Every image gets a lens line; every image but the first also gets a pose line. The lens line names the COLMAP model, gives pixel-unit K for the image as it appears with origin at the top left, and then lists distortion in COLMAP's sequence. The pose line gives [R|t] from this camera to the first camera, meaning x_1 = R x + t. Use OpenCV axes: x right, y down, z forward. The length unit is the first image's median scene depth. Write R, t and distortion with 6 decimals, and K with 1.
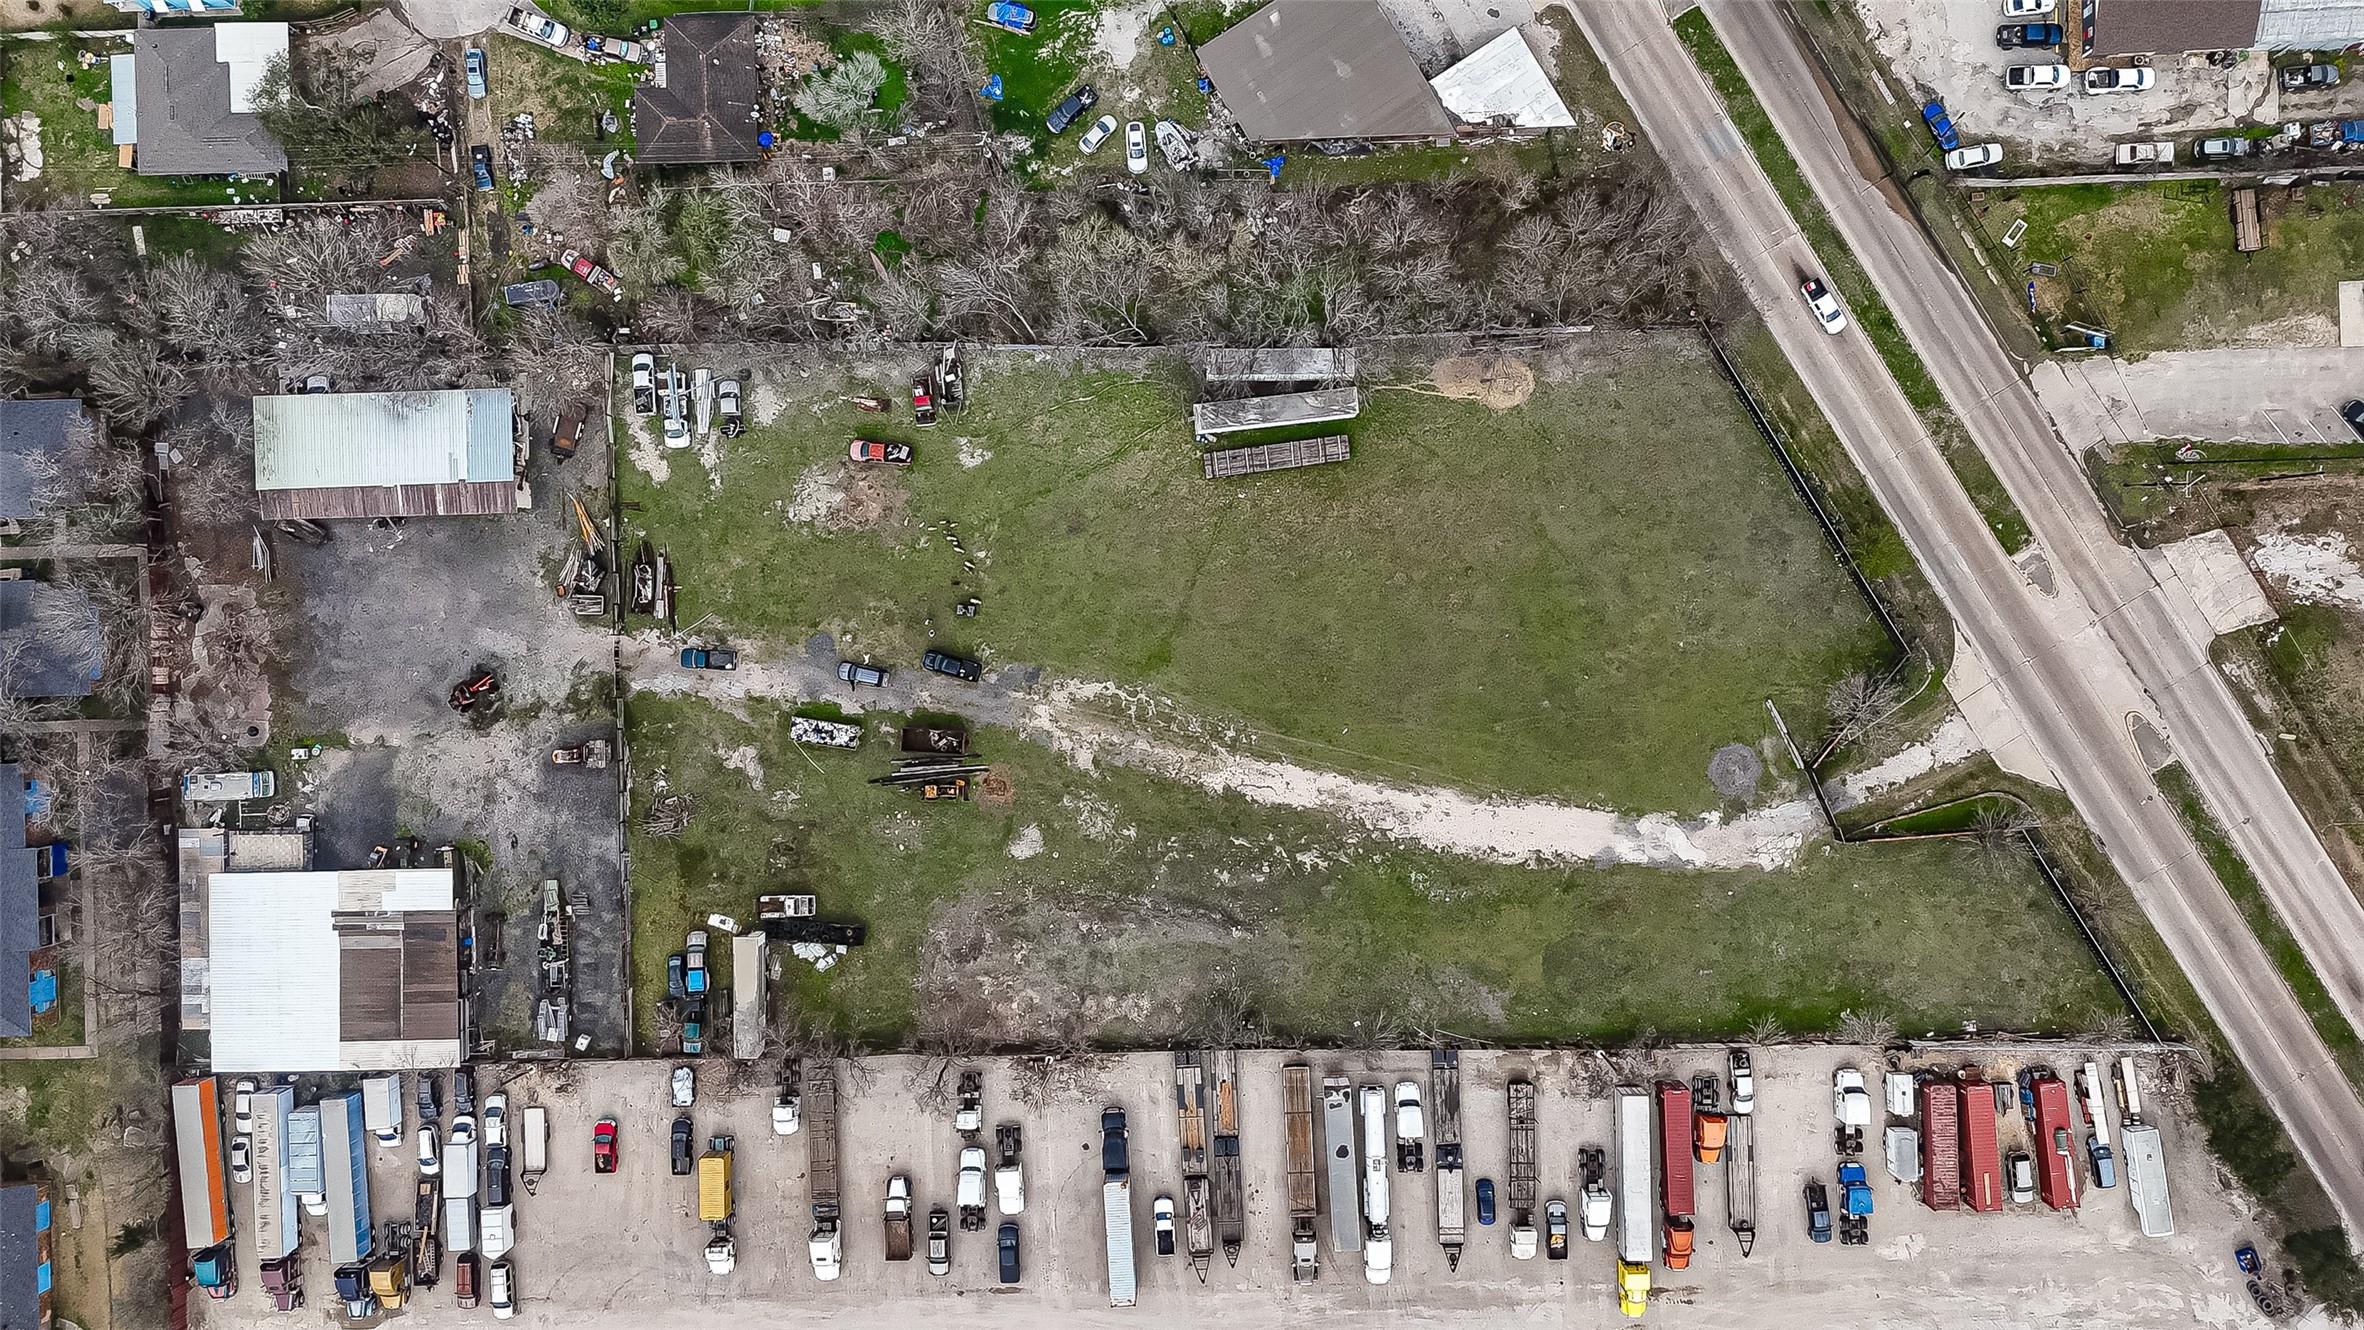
lens RADIAL K [[1735.9, 0, 1178.7], [0, 1735.9, 659.7], [0, 0, 1]] dist [0.090523, -0.091424]
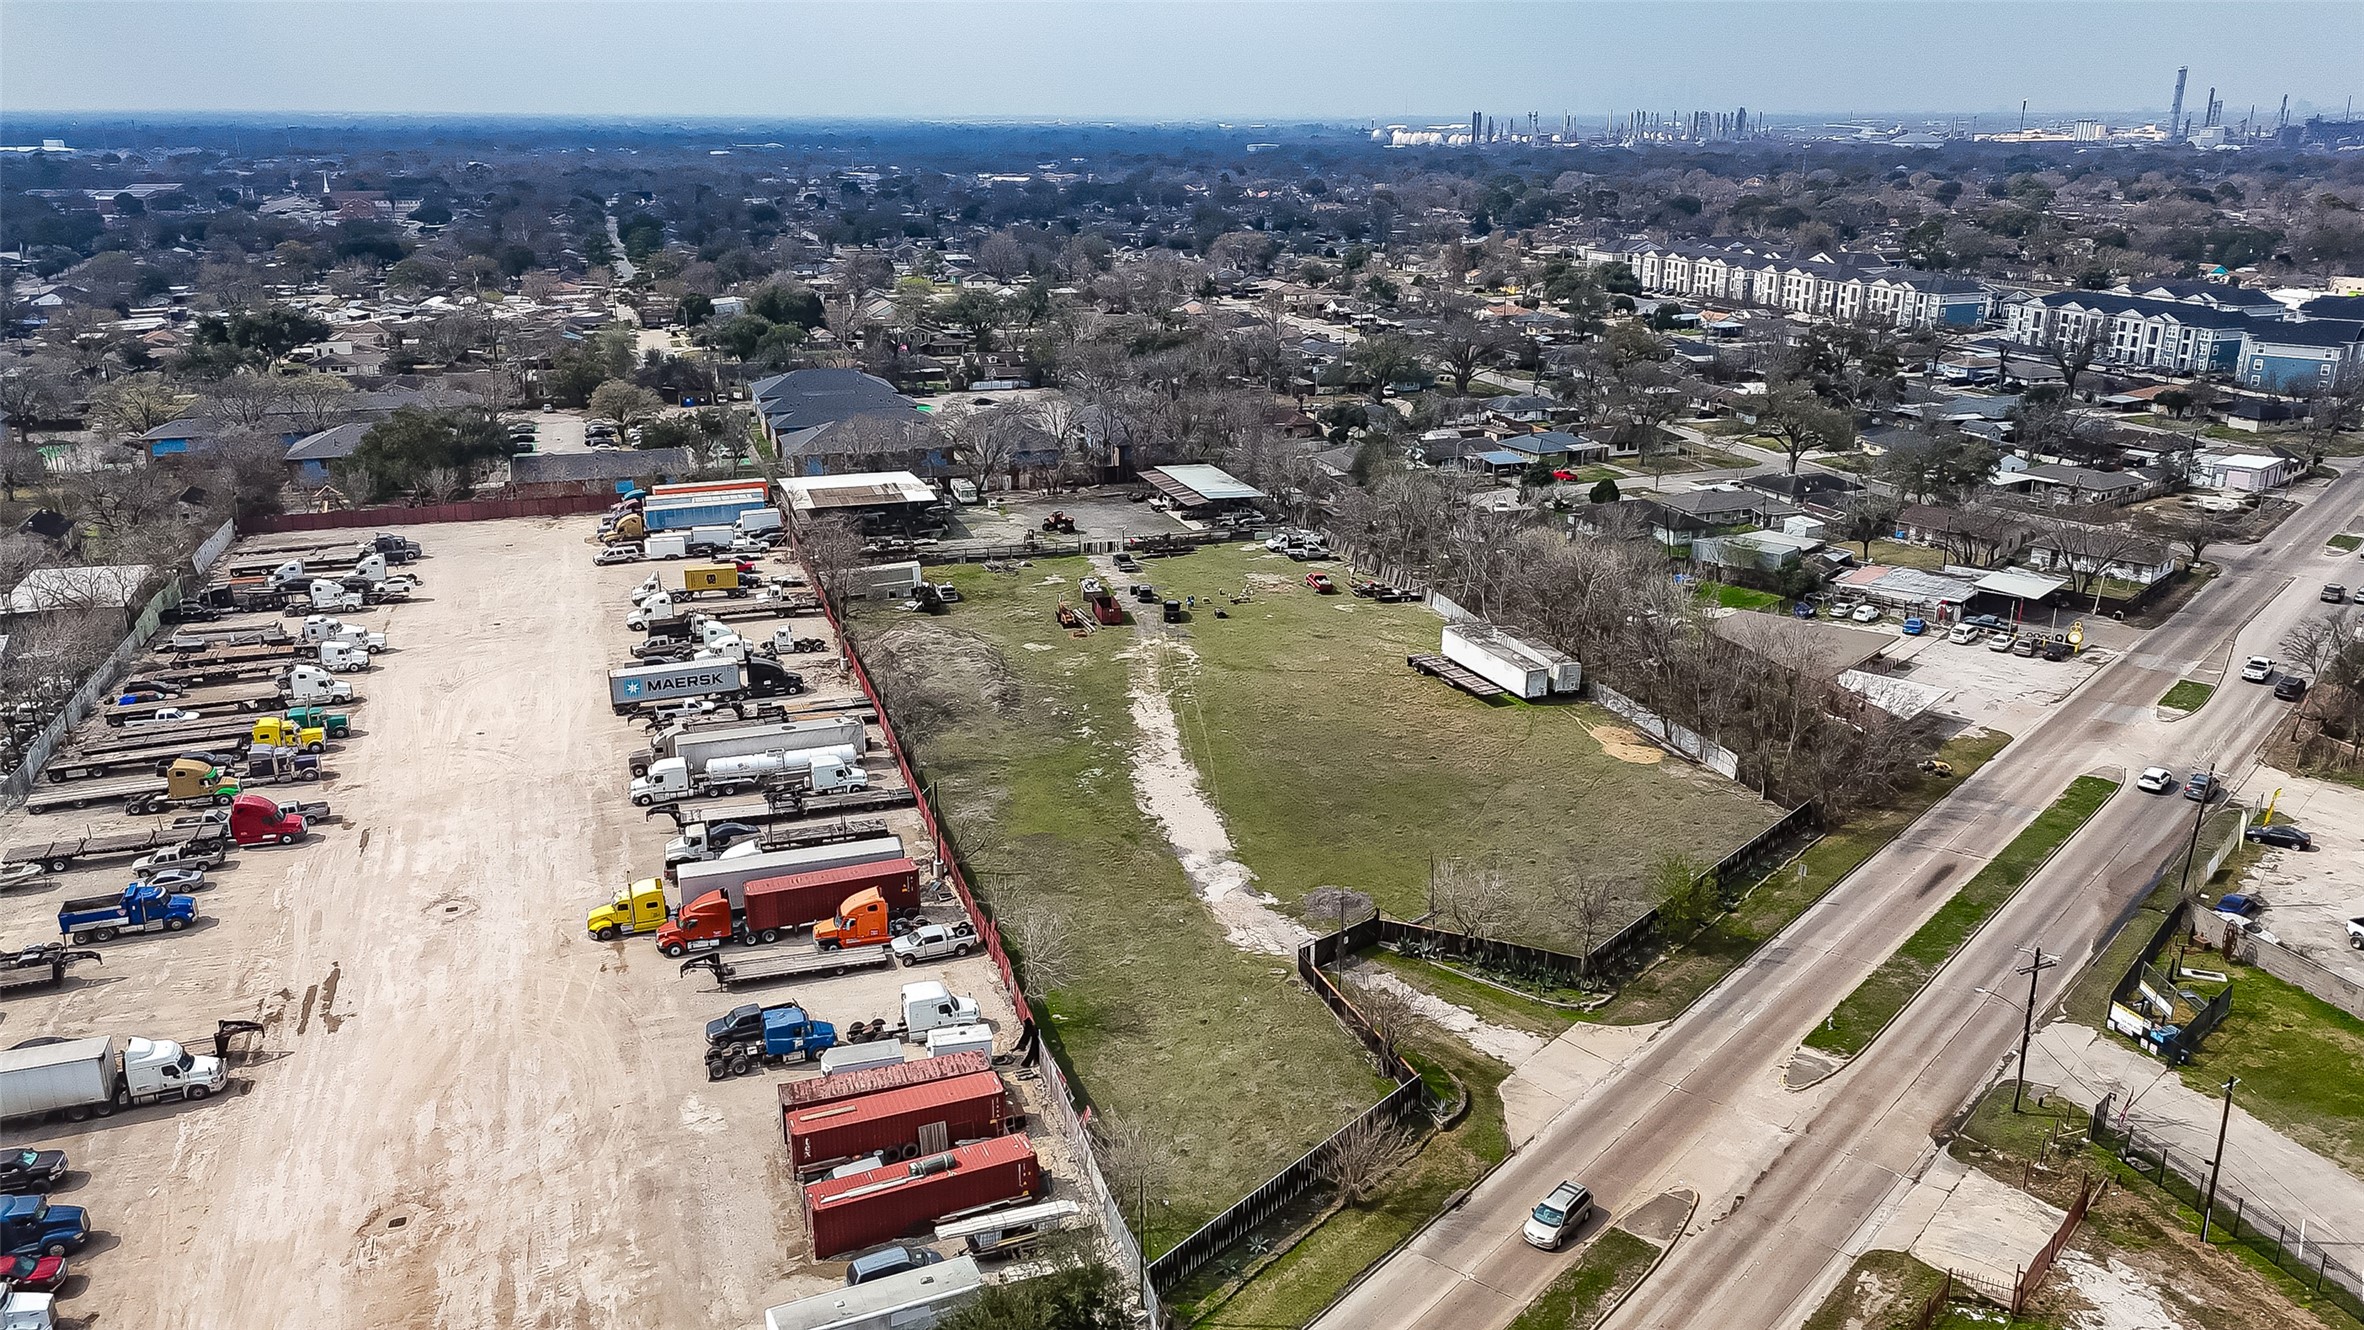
lens RADIAL K [[1735.9, 0, 1178.7], [0, 1735.9, 659.7], [0, 0, 1]] dist [0.090523, -0.091424]
pose [[0.290806, 0.311495, -0.904656, 0.946068], [-0.956707, 0.082863, -0.279007, 0.330627], [-0.011947, 0.946628, 0.322106, 0.656614]]
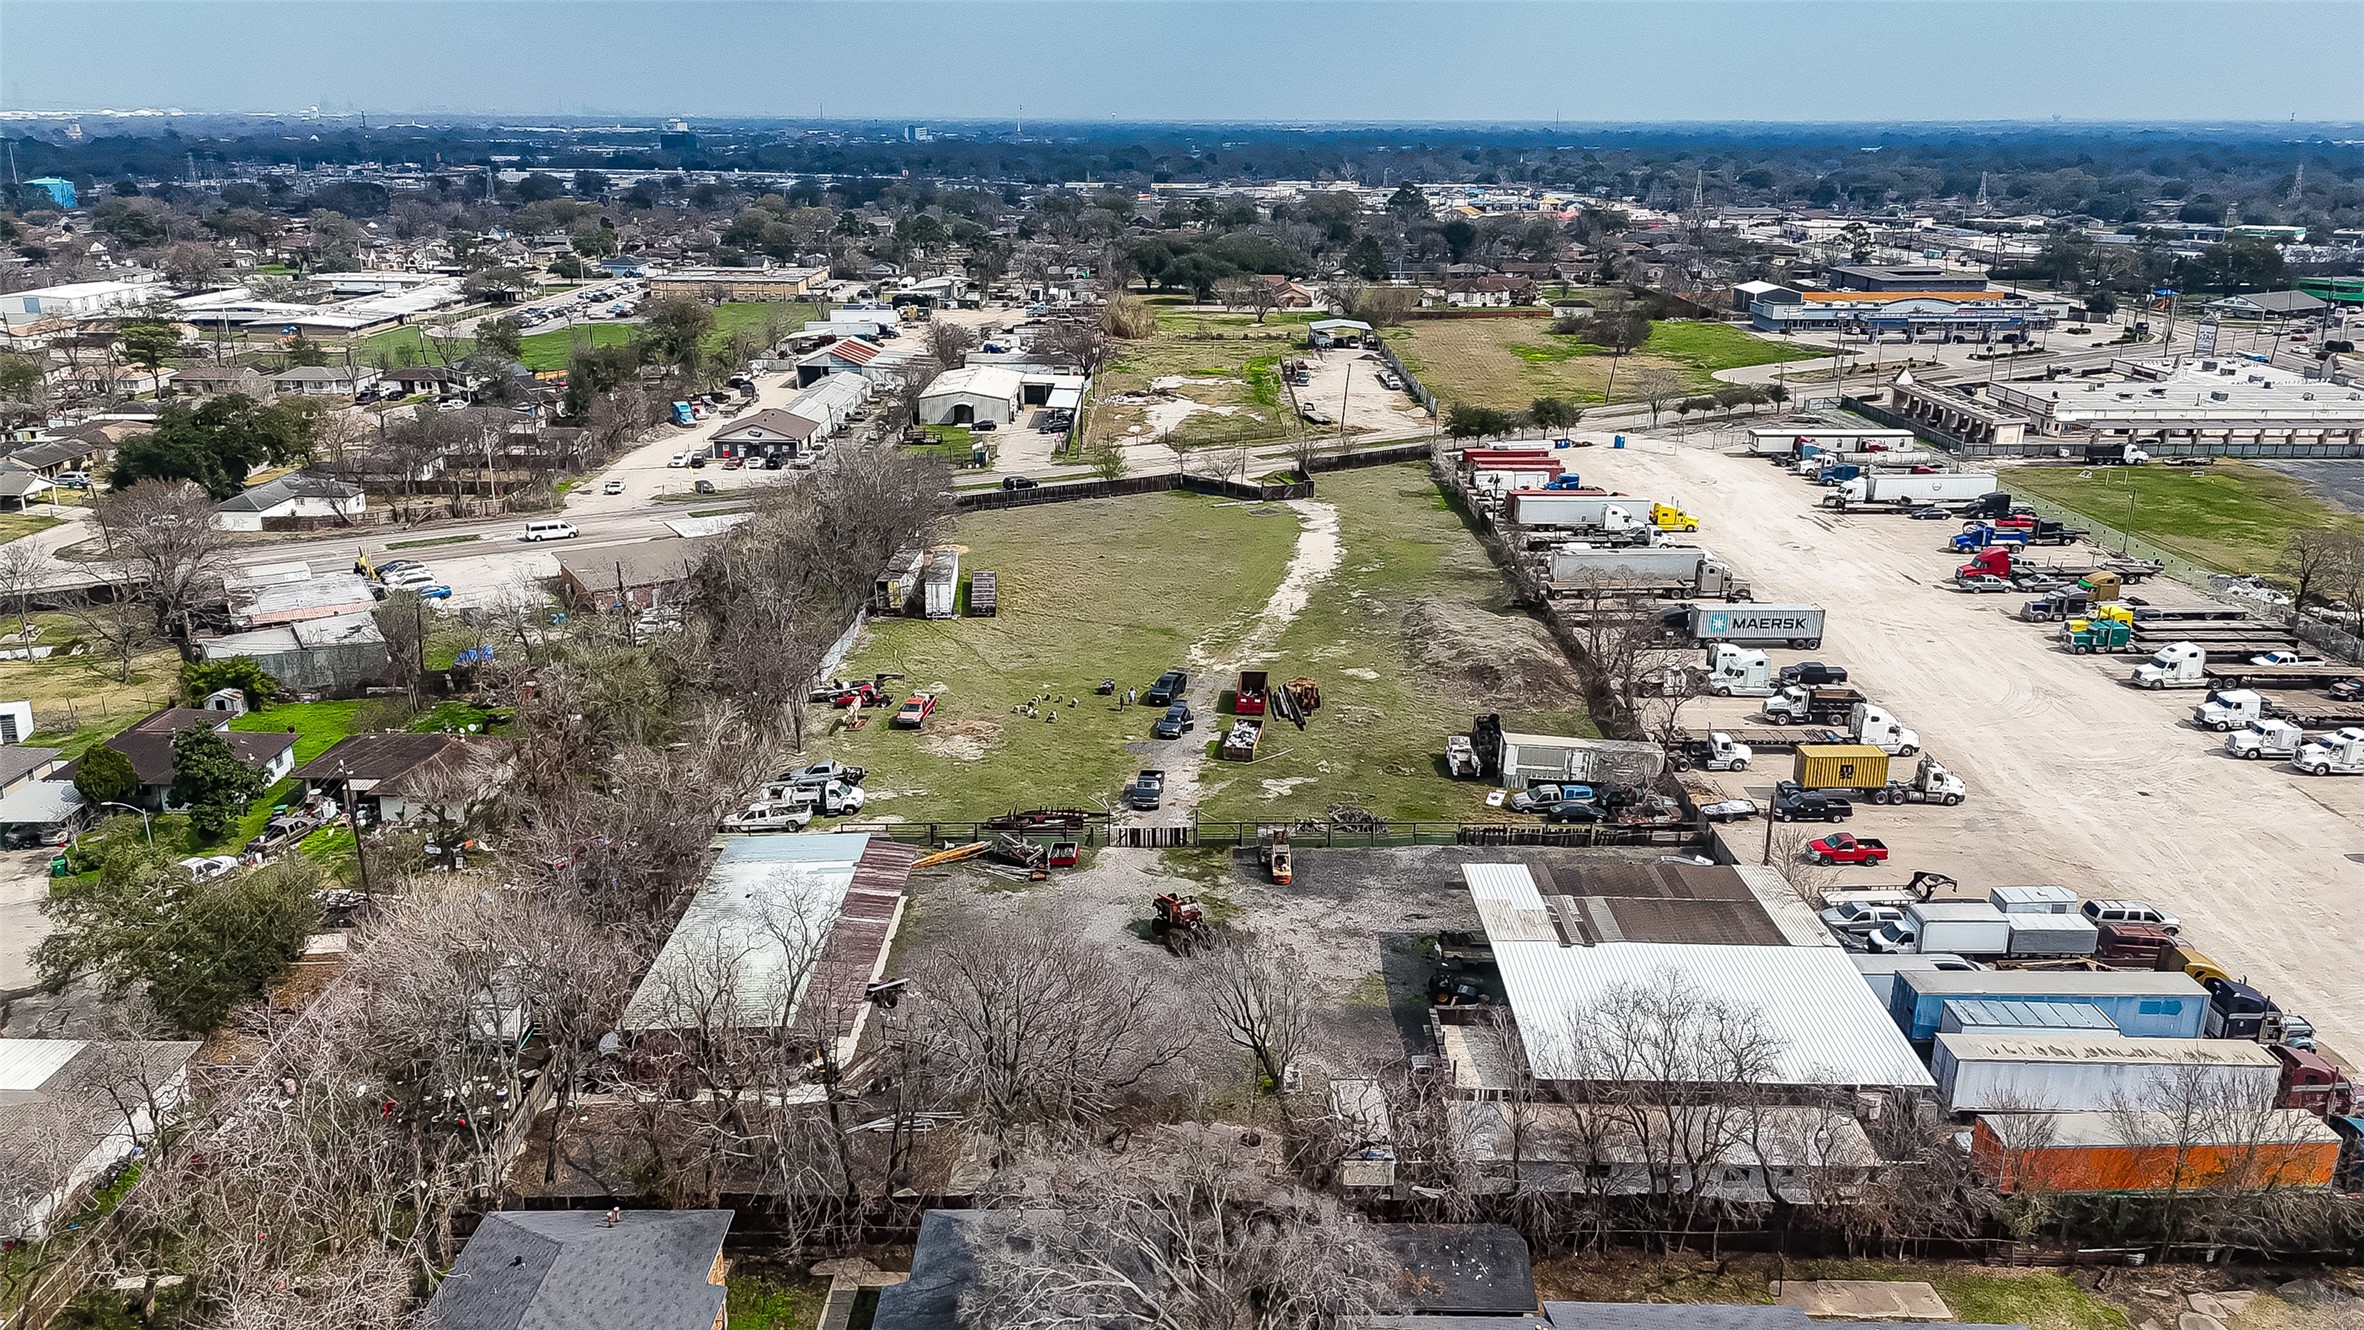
lens RADIAL K [[1735.9, 0, 1178.7], [0, 1735.9, 659.7], [0, 0, 1]] dist [0.090523, -0.091424]
pose [[0.027847, -0.273354, 0.961510, -0.985488], [0.999611, 0.008774, -0.026456, 0.032680], [-0.001205, 0.961873, 0.273492, 0.745720]]
